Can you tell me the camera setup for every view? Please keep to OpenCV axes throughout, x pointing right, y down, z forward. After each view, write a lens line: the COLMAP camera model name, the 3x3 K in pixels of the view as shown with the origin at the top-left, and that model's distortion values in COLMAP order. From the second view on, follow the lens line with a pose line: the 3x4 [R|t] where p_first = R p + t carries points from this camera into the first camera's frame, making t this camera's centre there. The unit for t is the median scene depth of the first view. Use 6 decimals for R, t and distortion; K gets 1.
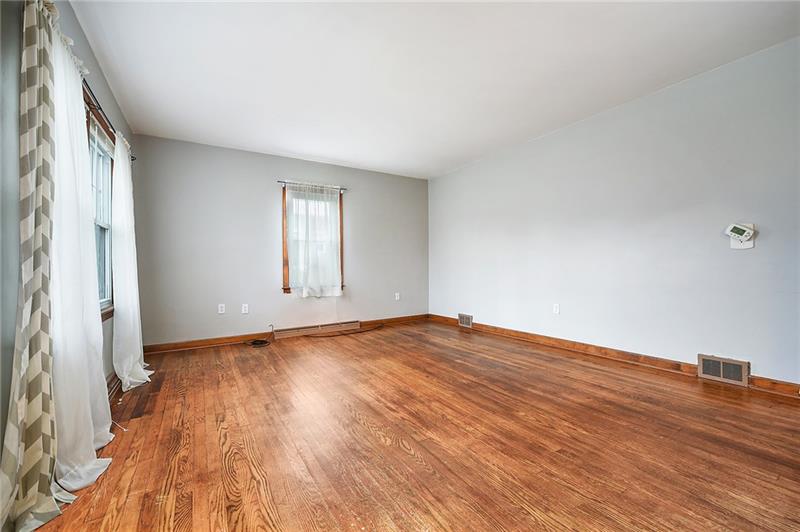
lens RADIAL K [[328.4, 0, 401.3], [0, 328.4, 270.4], [0, 0, 1]] dist [0.001035, -0.000827]
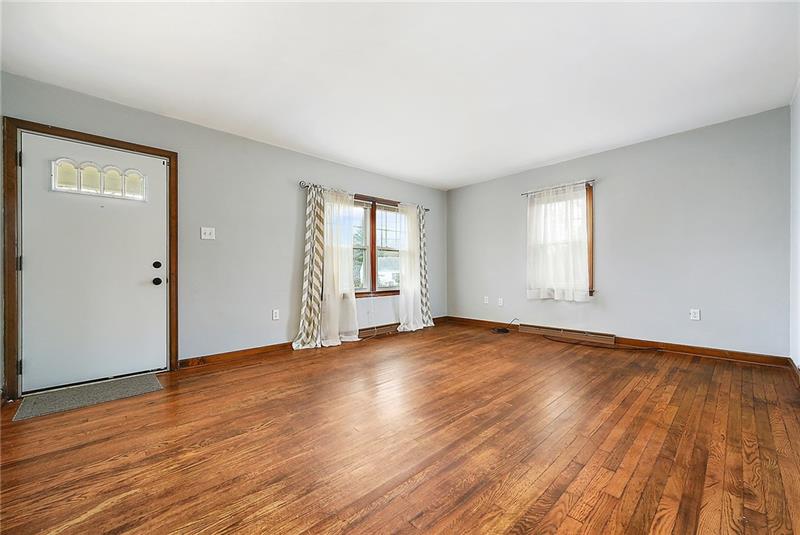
lens RADIAL K [[314.0, 0, 386.2], [0, 314.0, 268.5], [0, 0, 1]] dist [-0.000200, 0.000327]
pose [[0.155498, 0.002160, -0.987834, 1.091859], [-0.007525, 0.999971, 0.001002, -0.017012], [0.987808, 0.007277, 0.155509, 0.637137]]
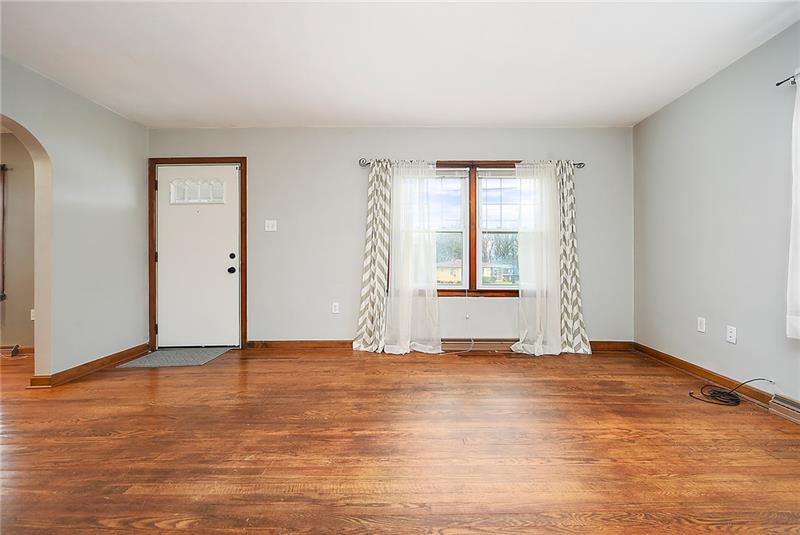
lens RADIAL K [[314.0, 0, 398.0], [0, 314.0, 254.1], [0, 0, 1]] dist [-0.000200, 0.000327]
pose [[-0.546642, -0.003441, -0.837359, 0.526536], [-0.000455, 0.999993, -0.003813, -0.026779], [0.837366, -0.001703, -0.546640, 1.367891]]
